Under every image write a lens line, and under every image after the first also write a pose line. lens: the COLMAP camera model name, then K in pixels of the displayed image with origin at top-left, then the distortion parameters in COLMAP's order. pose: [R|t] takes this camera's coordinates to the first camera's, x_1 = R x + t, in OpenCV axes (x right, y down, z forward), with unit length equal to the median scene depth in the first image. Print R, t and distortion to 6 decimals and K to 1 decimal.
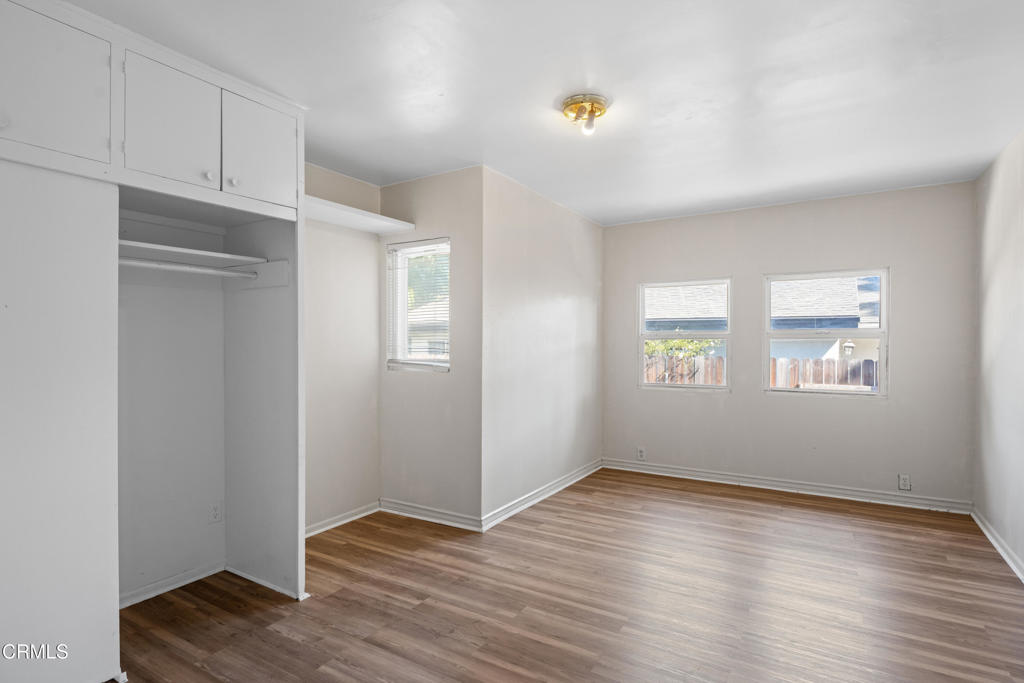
lens RADIAL K [[519.3, 0, 515.8], [0, 519.3, 343.1], [0, 0, 1]] dist [0.001981, 0.000385]
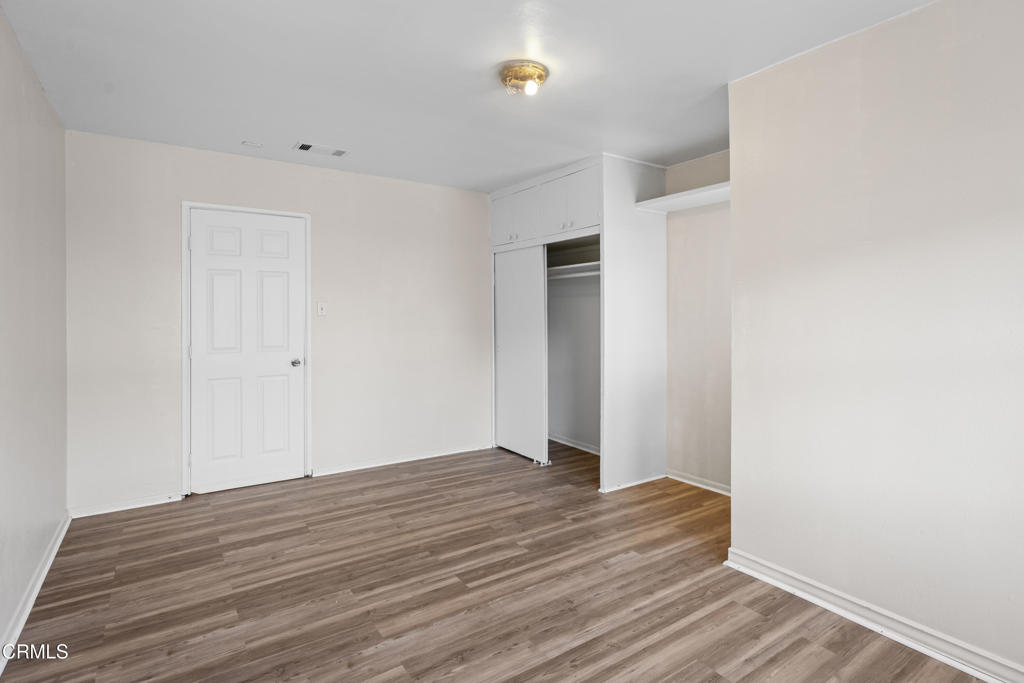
lens RADIAL K [[519.3, 0, 514.0], [0, 519.3, 332.9], [0, 0, 1]] dist [0.001981, 0.000385]
pose [[-0.413430, 0.034365, -0.909887, 0.891386], [-0.003671, 0.999217, 0.039407, -0.006662], [0.910528, 0.019632, -0.412980, 1.222569]]
